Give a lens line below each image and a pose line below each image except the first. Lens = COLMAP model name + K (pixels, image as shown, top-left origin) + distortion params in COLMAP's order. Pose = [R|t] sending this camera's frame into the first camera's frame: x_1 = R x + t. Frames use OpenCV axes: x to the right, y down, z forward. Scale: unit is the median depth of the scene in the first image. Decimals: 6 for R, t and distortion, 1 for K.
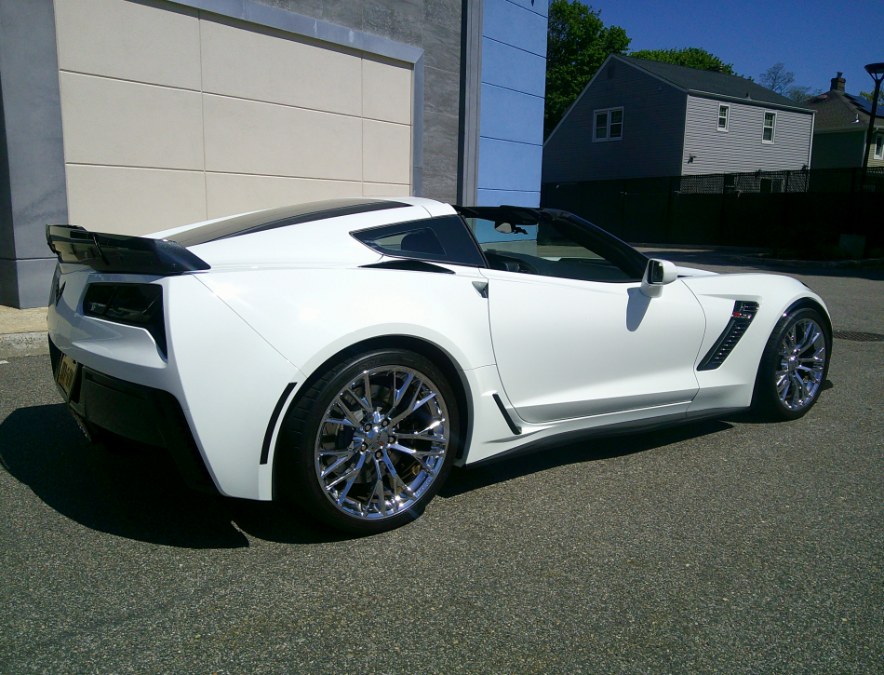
lens RADIAL K [[736.3, 0, 432.9], [0, 736.3, 324.9], [0, 0, 1]] dist [0.058470, -0.135364]
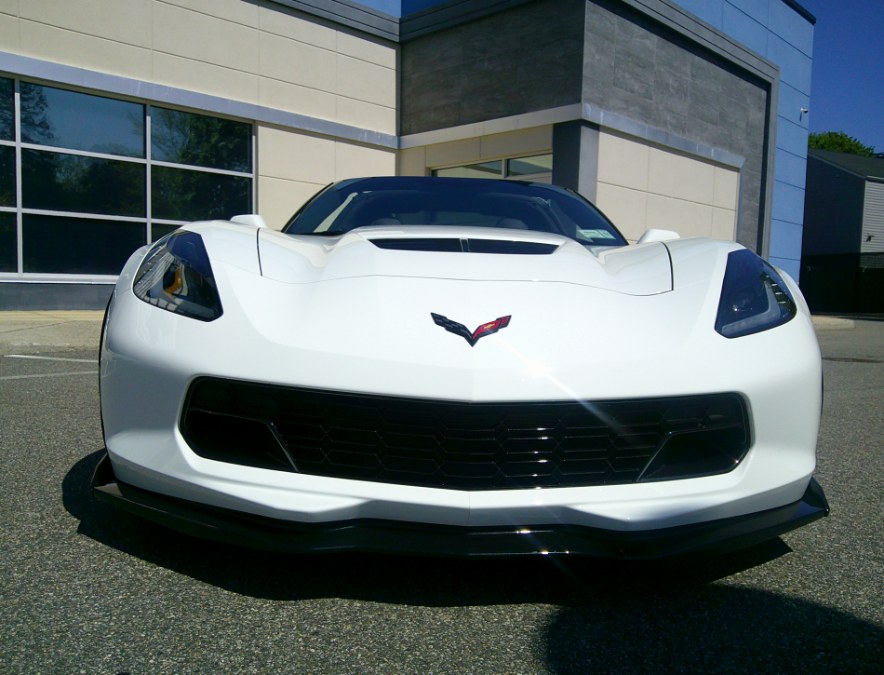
lens RADIAL K [[760.8, 0, 440.8], [0, 760.8, 328.2], [0, 0, 1]] dist [-0.006232, -0.021095]
pose [[0.992531, 0.012192, -0.121383, -0.410133], [-0.024914, 0.994281, -0.103849, 0.112579], [0.119422, 0.106098, 0.987158, -0.458079]]
